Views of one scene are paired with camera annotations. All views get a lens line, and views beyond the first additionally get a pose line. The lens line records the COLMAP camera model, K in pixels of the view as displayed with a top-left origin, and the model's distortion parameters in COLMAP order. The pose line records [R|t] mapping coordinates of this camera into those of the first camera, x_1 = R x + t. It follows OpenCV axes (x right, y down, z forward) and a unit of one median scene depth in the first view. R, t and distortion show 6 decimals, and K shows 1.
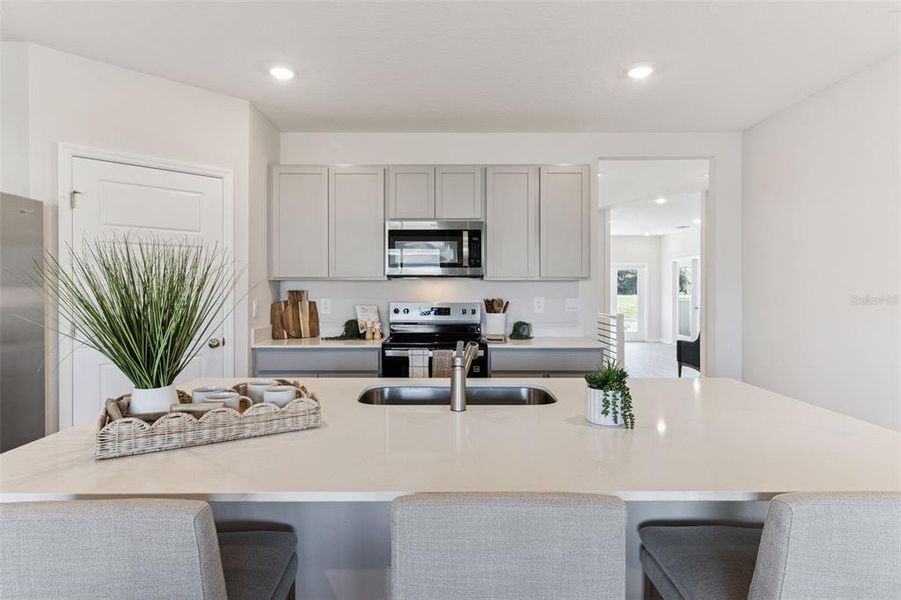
lens RADIAL K [[474.9, 0, 439.4], [0, 474.9, 285.7], [0, 0, 1]] dist [0.003040, 0.000495]
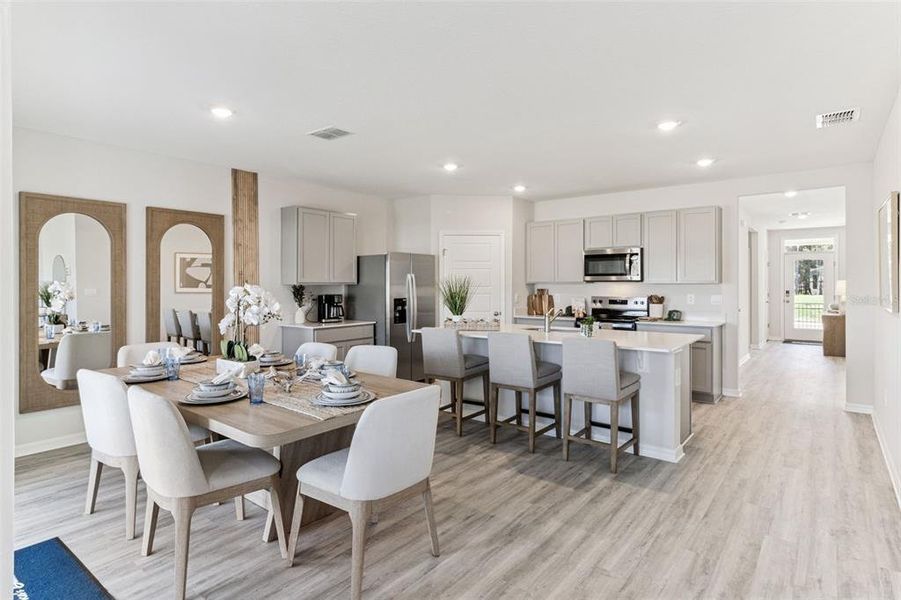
lens RADIAL K [[474.9, 0, 439.4], [0, 474.9, 285.7], [0, 0, 1]] dist [0.003040, 0.000495]
pose [[0.771682, -0.000475, -0.636008, 0.572037], [0.002555, 0.999994, 0.002354, -0.008424], [0.636003, -0.003441, 0.771679, -0.674570]]
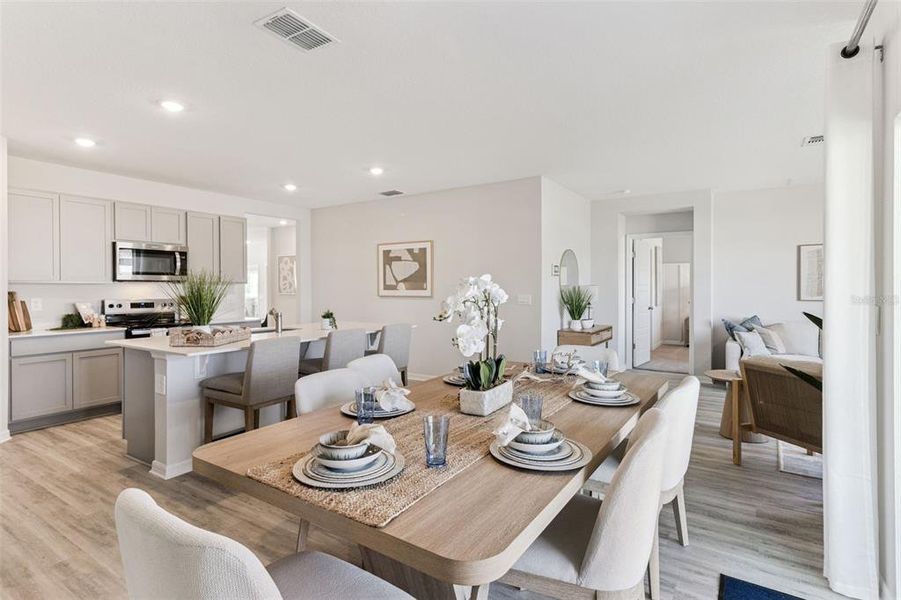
lens RADIAL K [[454.2, 0, 448.4], [0, 454.2, 288.8], [0, 0, 1]] dist [0.001975, 0.000341]
pose [[0.541680, -0.005284, 0.840568, -0.674145], [0.000873, 0.999983, 0.005724, -0.002380], [-0.840584, -0.002367, 0.541675, -0.520117]]
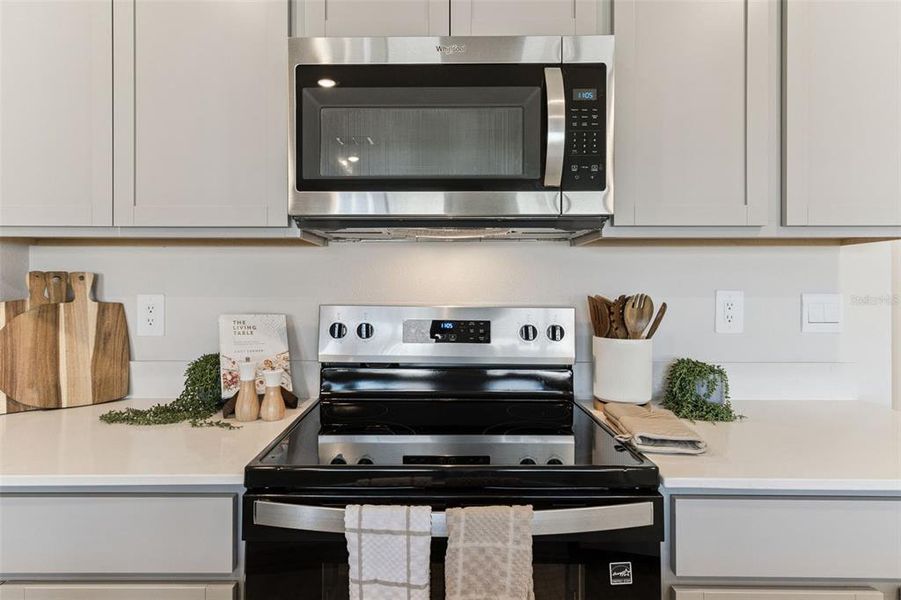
lens RADIAL K [[474.9, 0, 439.4], [0, 474.9, 285.7], [0, 0, 1]] dist [0.003040, 0.000495]
pose [[0.999989, 0.001878, 0.004253, -0.016557], [-0.001864, 0.999993, -0.003229, 0.021674], [-0.004259, 0.003221, 0.999986, 0.661276]]
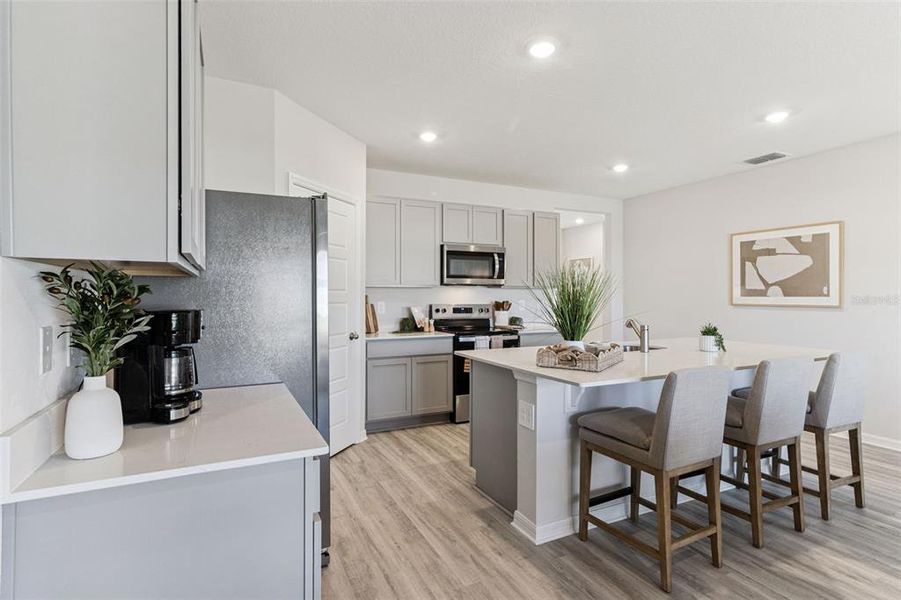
lens RADIAL K [[454.8, 0, 437.3], [0, 454.8, 295.0], [0, 0, 1]] dist [0.002903, 0.000732]
pose [[0.905579, 0.001524, 0.424175, -0.646329], [-0.002465, 0.999996, 0.001669, 0.007468], [-0.424171, -0.002557, 0.905579, -0.157267]]
